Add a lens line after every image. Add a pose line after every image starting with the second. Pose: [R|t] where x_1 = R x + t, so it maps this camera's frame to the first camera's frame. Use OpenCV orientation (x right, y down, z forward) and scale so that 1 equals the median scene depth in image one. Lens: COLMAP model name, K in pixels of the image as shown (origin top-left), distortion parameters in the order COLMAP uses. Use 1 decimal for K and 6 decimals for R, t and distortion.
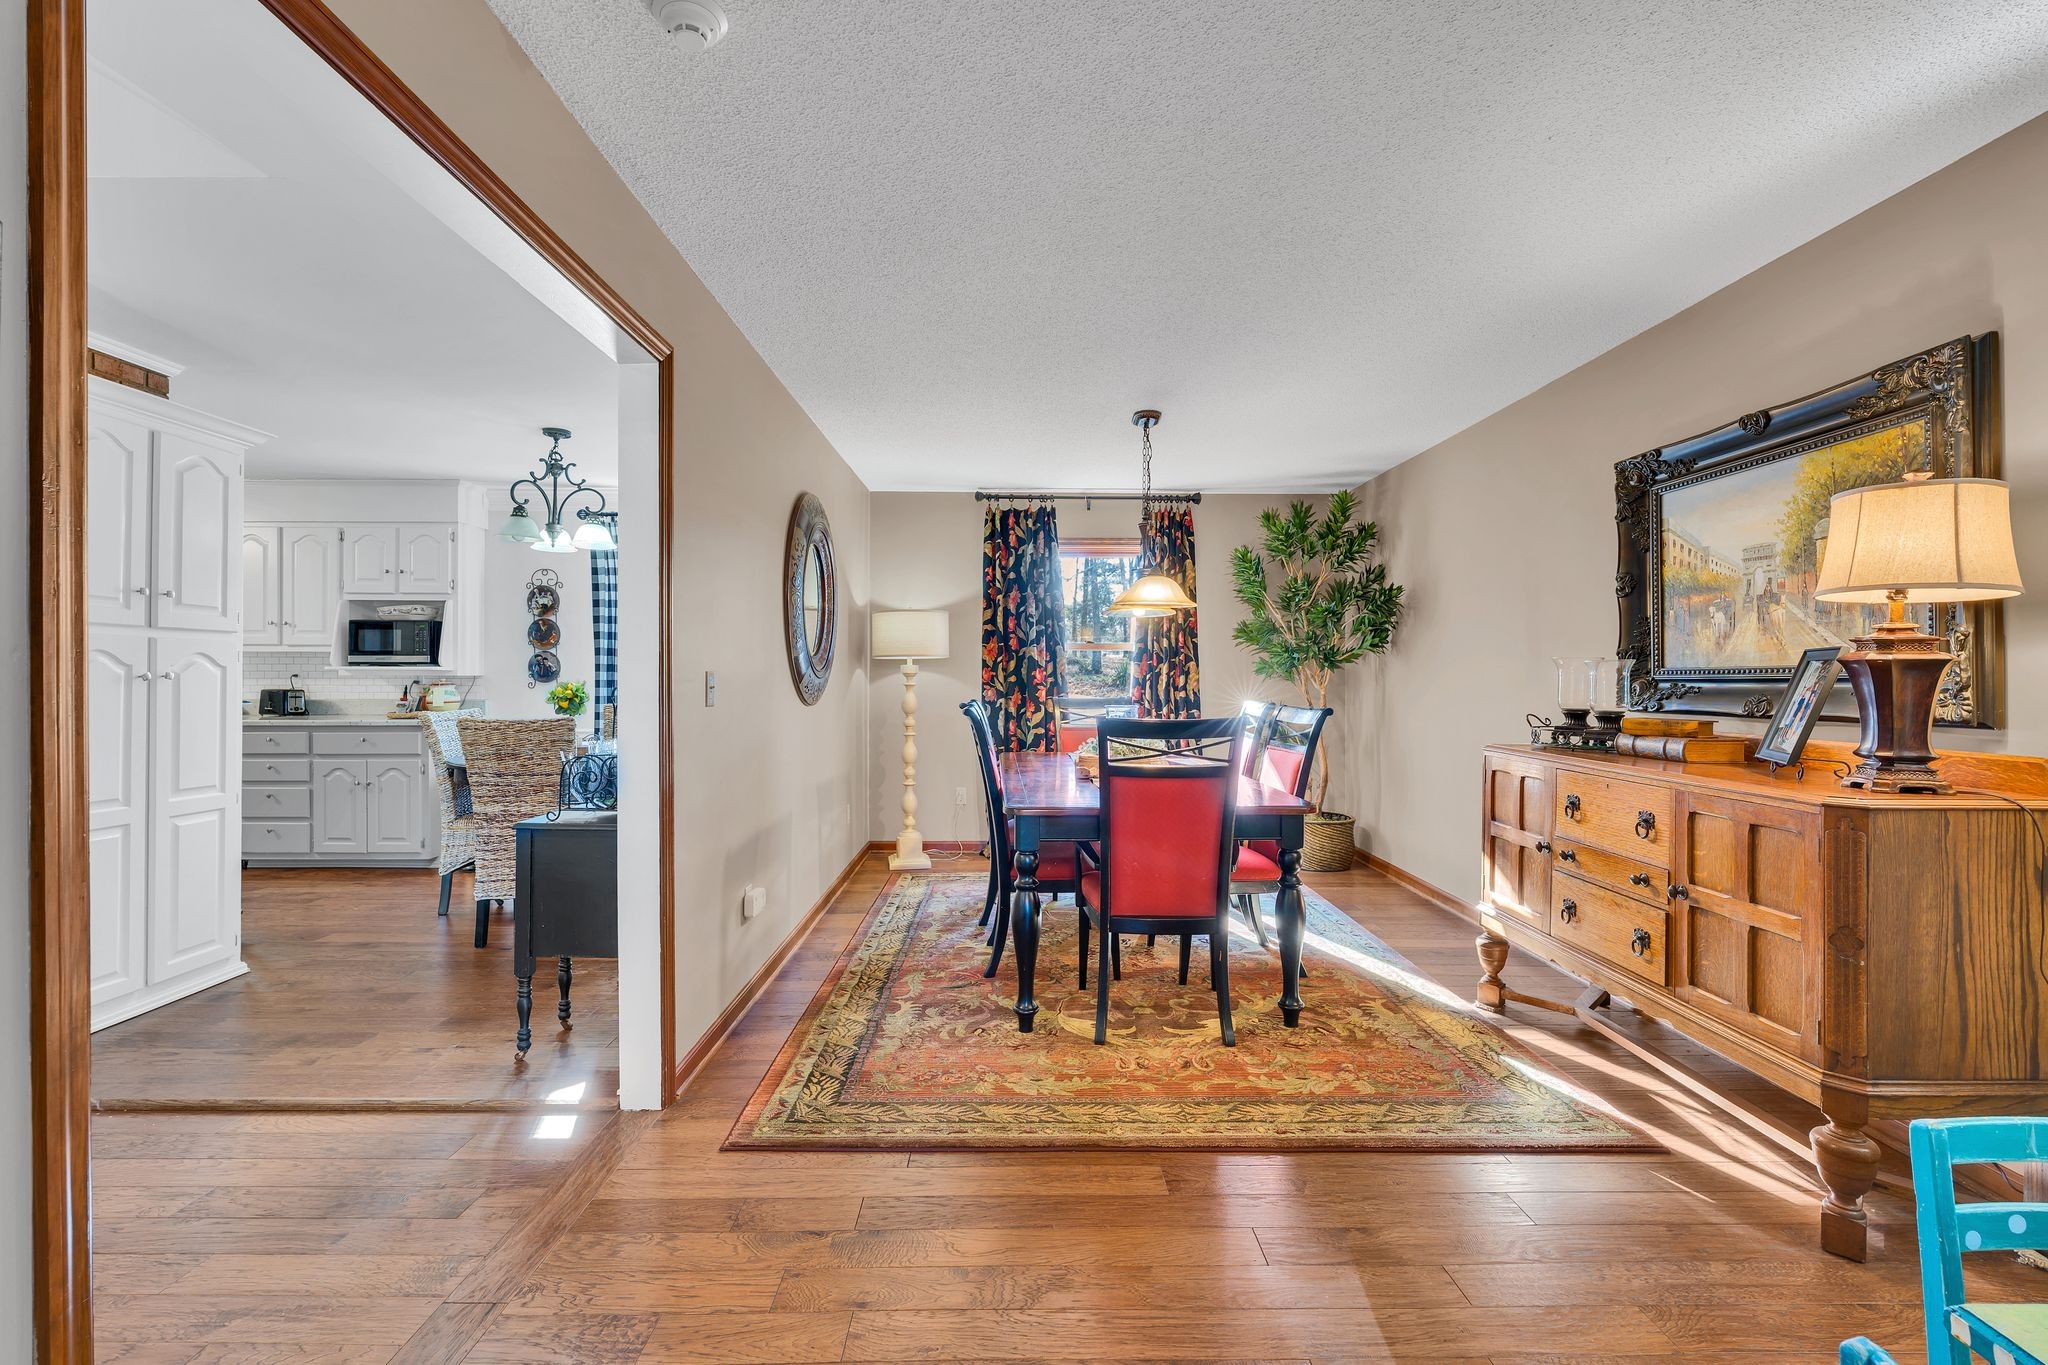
lens RADIAL K [[932.6, 0, 1019.4], [0, 932.6, 651.6], [0, 0, 1]] dist [-0.015552, -0.000007]
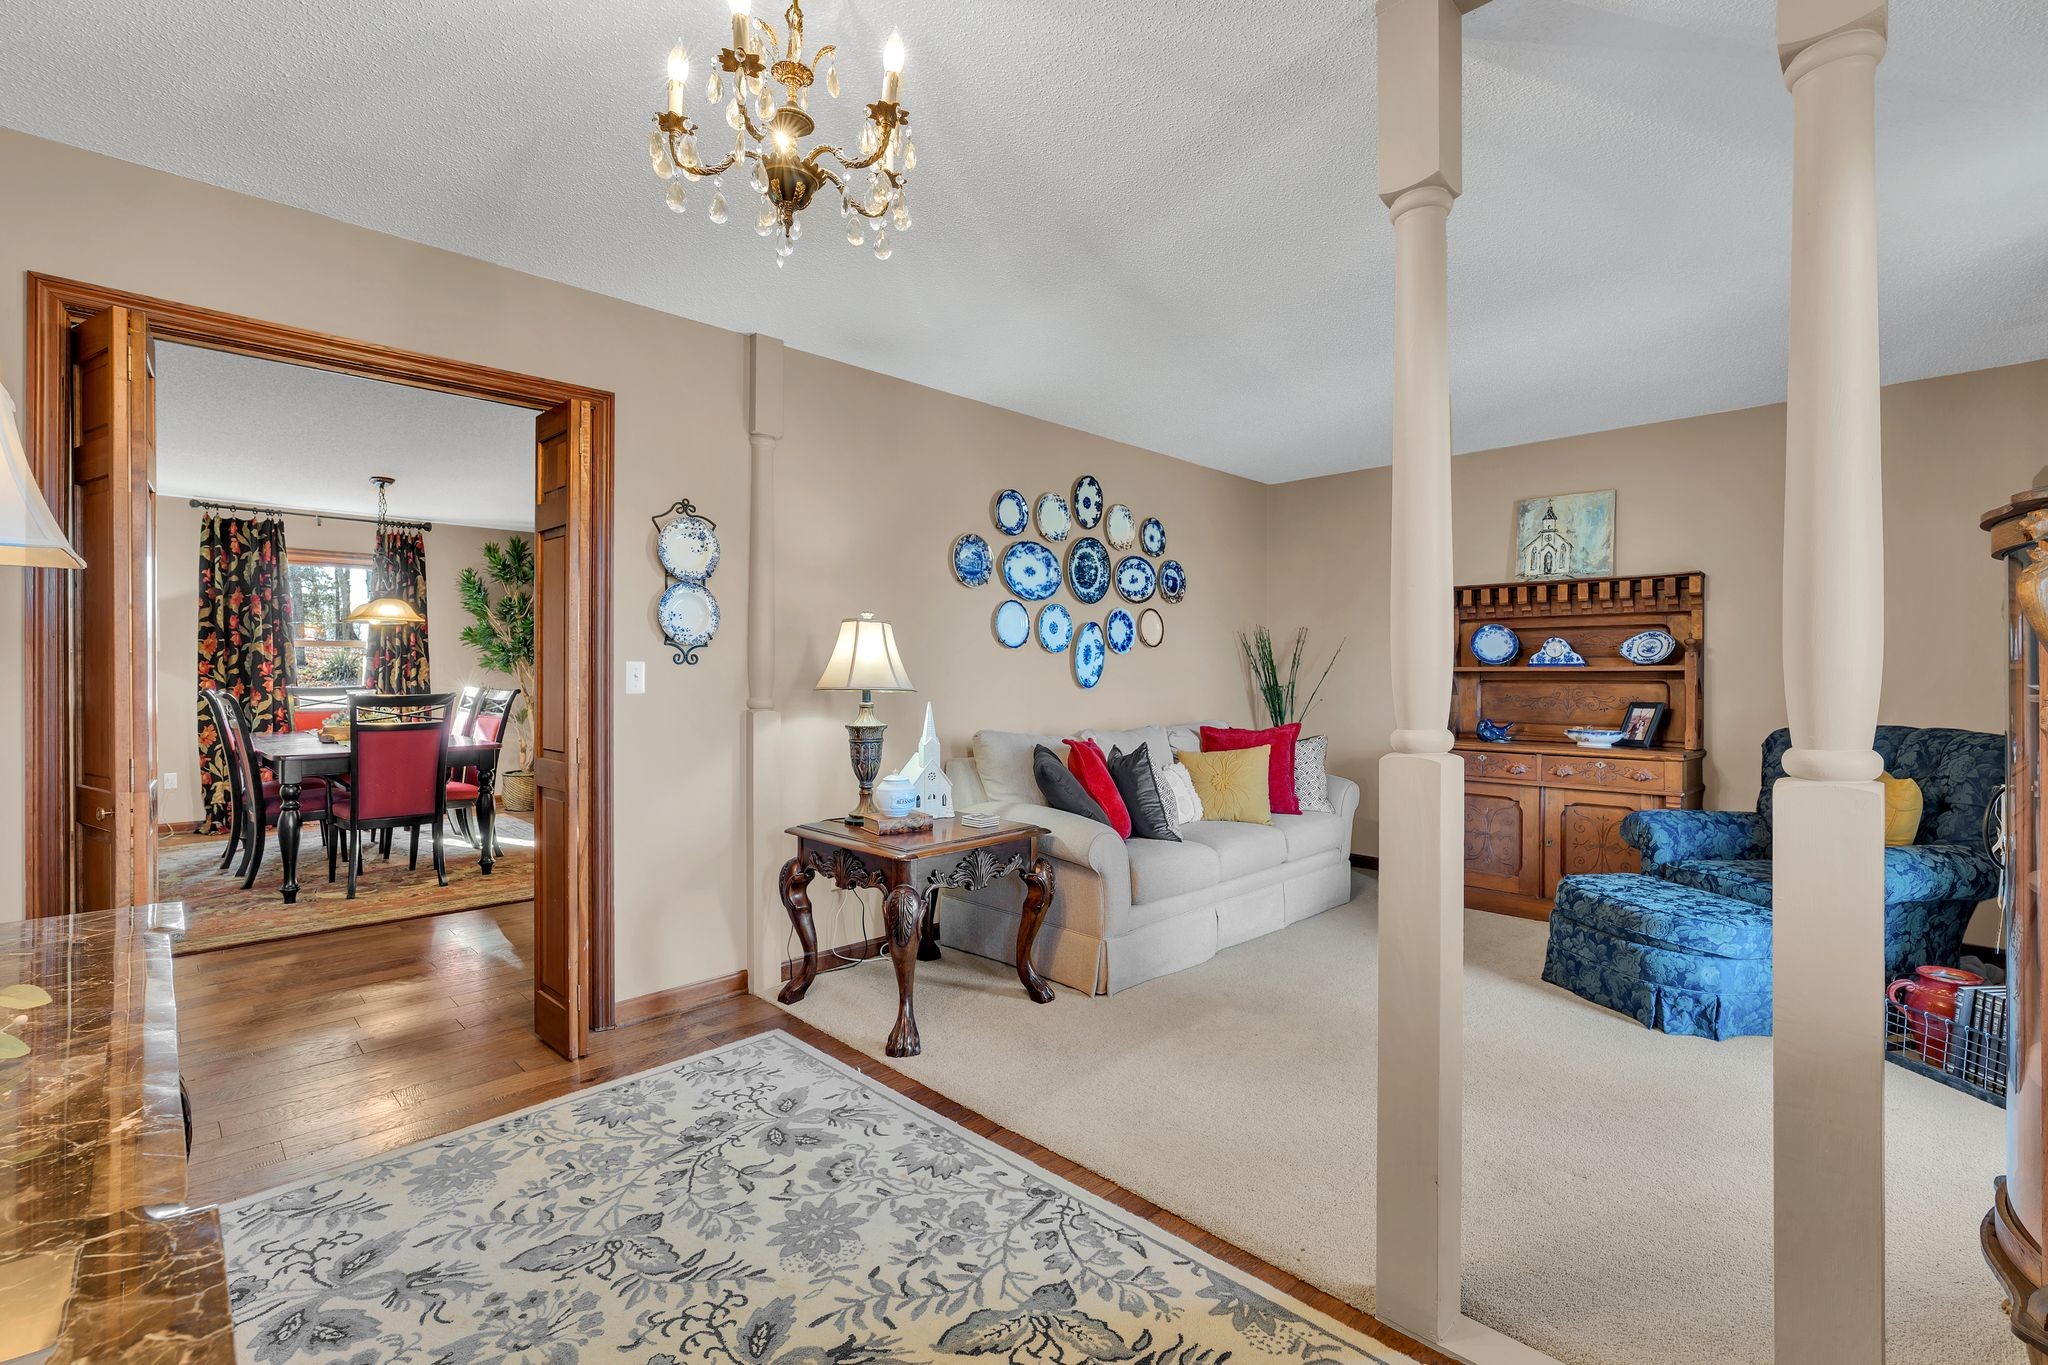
lens RADIAL K [[912.1, 0, 1026.2], [0, 912.1, 676.2], [0, 0, 1]] dist [-0.011789, 0.000508]
pose [[0.722412, -0.005160, 0.691444, -0.073710], [-0.019445, 0.999425, 0.027774, -0.013767], [-0.691189, -0.033509, 0.721896, -0.450186]]
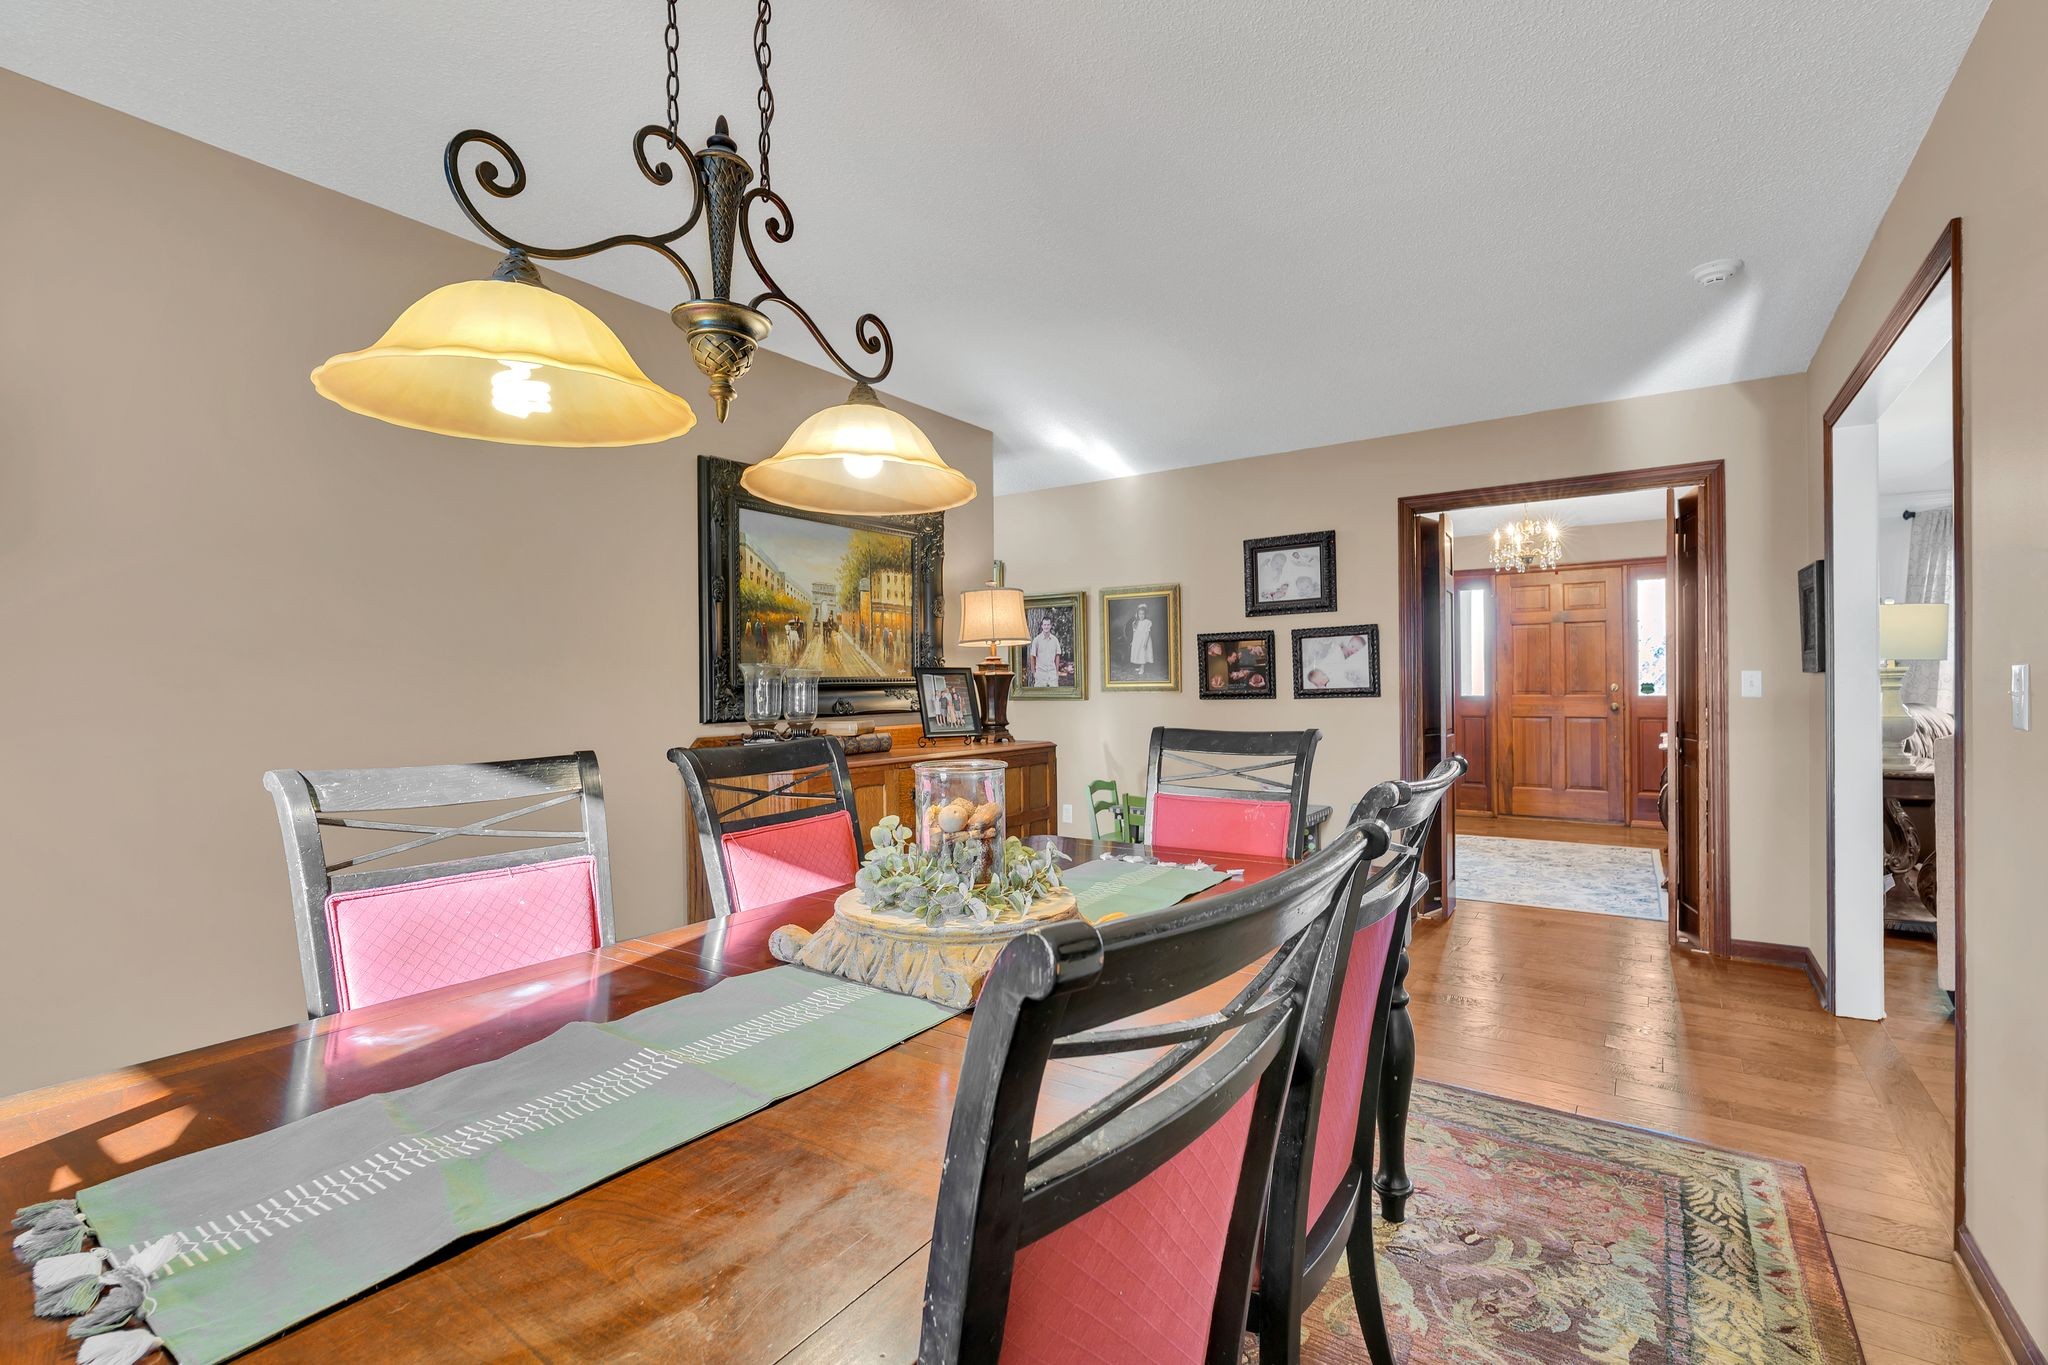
lens RADIAL K [[912.1, 0, 1026.2], [0, 912.1, 676.2], [0, 0, 1]] dist [-0.011789, 0.000508]
pose [[-0.817590, 0.005028, 0.575778, -0.076055], [-0.010694, 0.999657, -0.023914, 0.018987], [-0.575701, -0.025709, -0.817256, 0.835912]]
